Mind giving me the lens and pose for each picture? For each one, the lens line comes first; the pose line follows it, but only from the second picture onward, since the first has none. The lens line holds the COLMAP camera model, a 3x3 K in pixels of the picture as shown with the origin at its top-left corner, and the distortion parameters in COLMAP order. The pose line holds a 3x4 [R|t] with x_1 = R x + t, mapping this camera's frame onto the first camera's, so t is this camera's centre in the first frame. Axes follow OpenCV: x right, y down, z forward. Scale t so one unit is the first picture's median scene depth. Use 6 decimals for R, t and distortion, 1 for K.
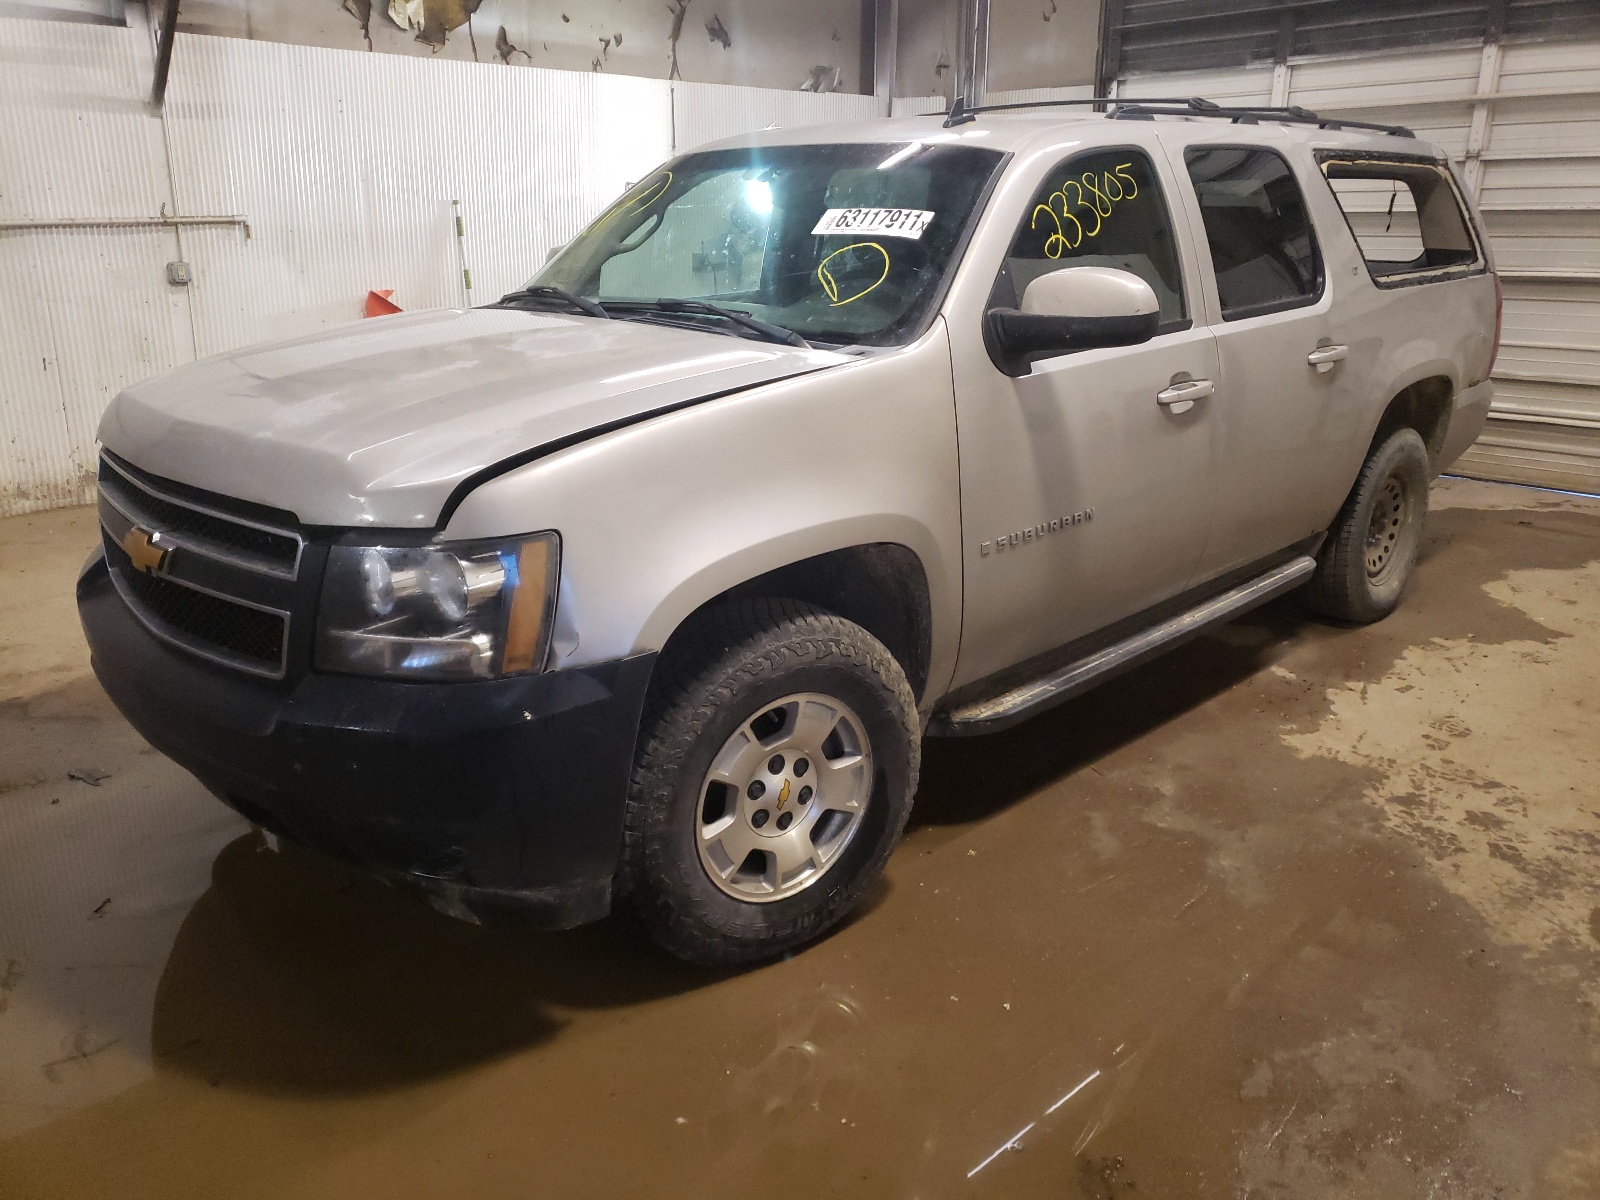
lens RADIAL K [[1247.0, 0, 787.7], [0, 1247.0, 594.1], [0, 0, 1]] dist [-0.004157, 0.043983]
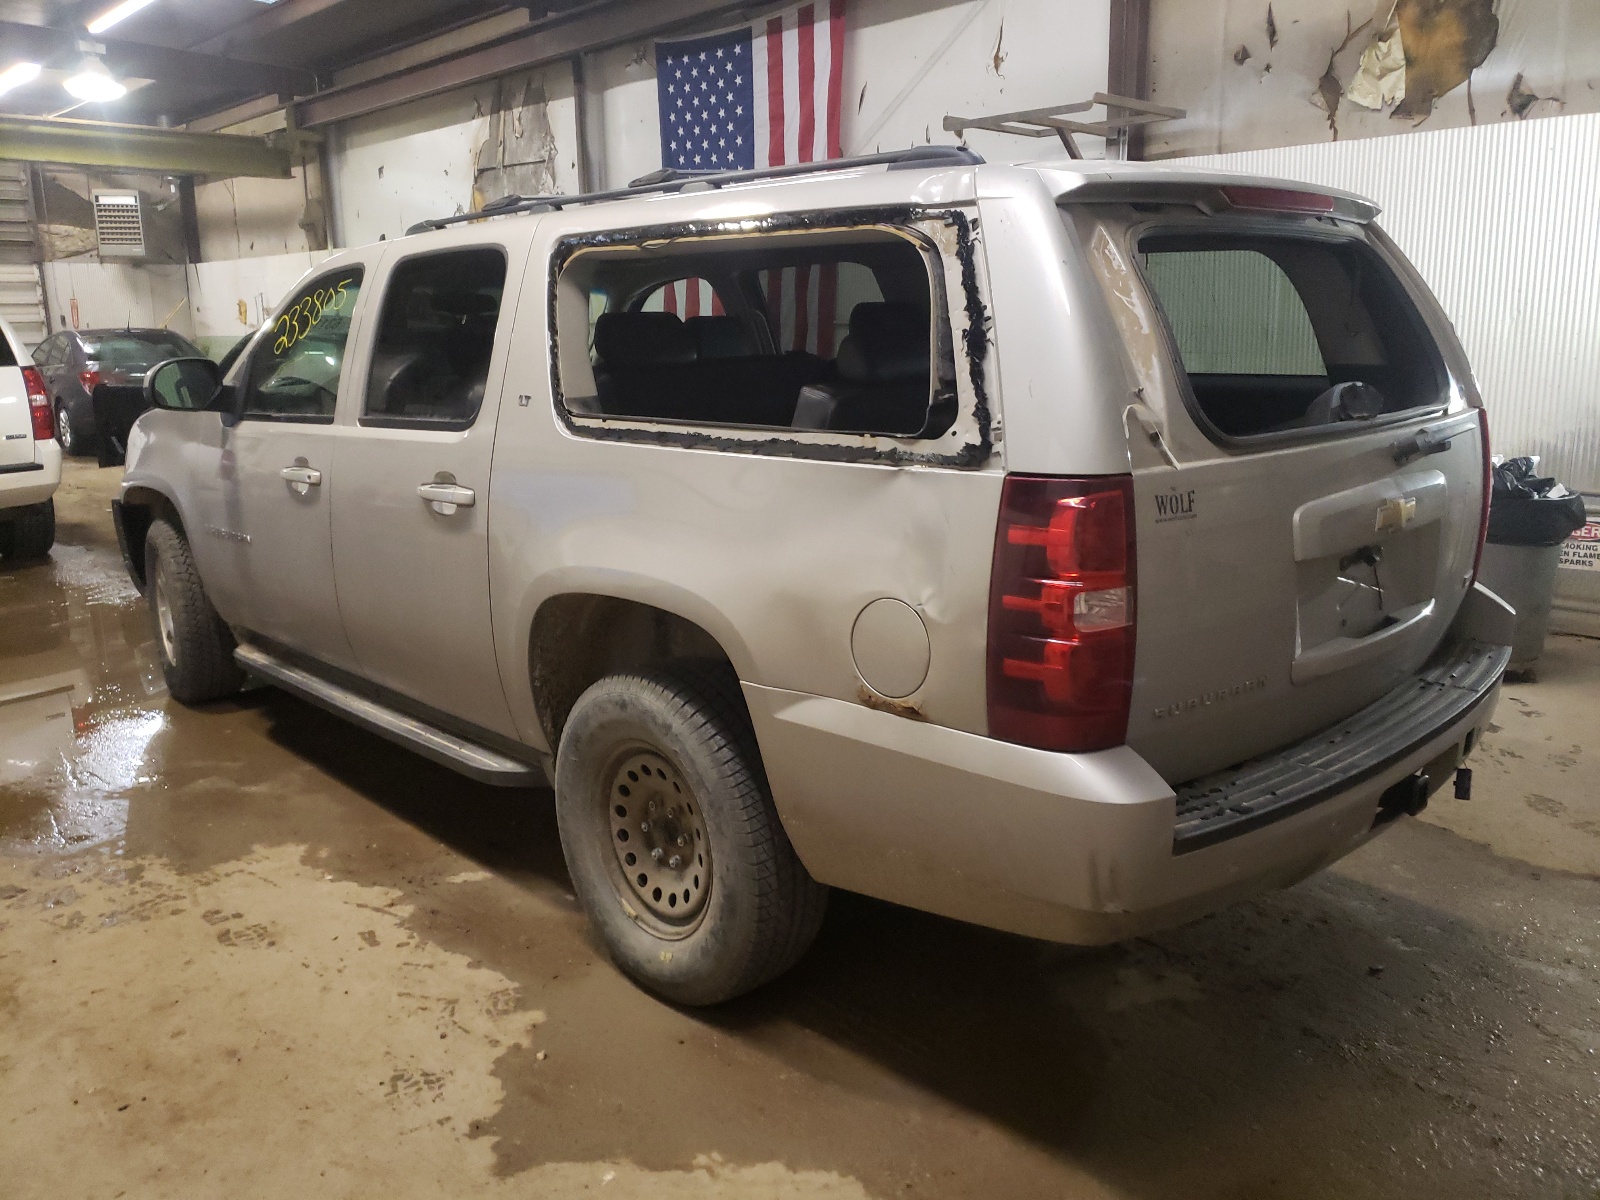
lens RADIAL K [[1247.0, 0, 787.7], [0, 1247.0, 594.1], [0, 0, 1]] dist [-0.004157, 0.043983]
pose [[-0.026689, 0.220975, -0.974914, 1.171378], [-0.282208, 0.933926, 0.219410, -0.354043], [0.958982, 0.280984, 0.037436, 1.148031]]
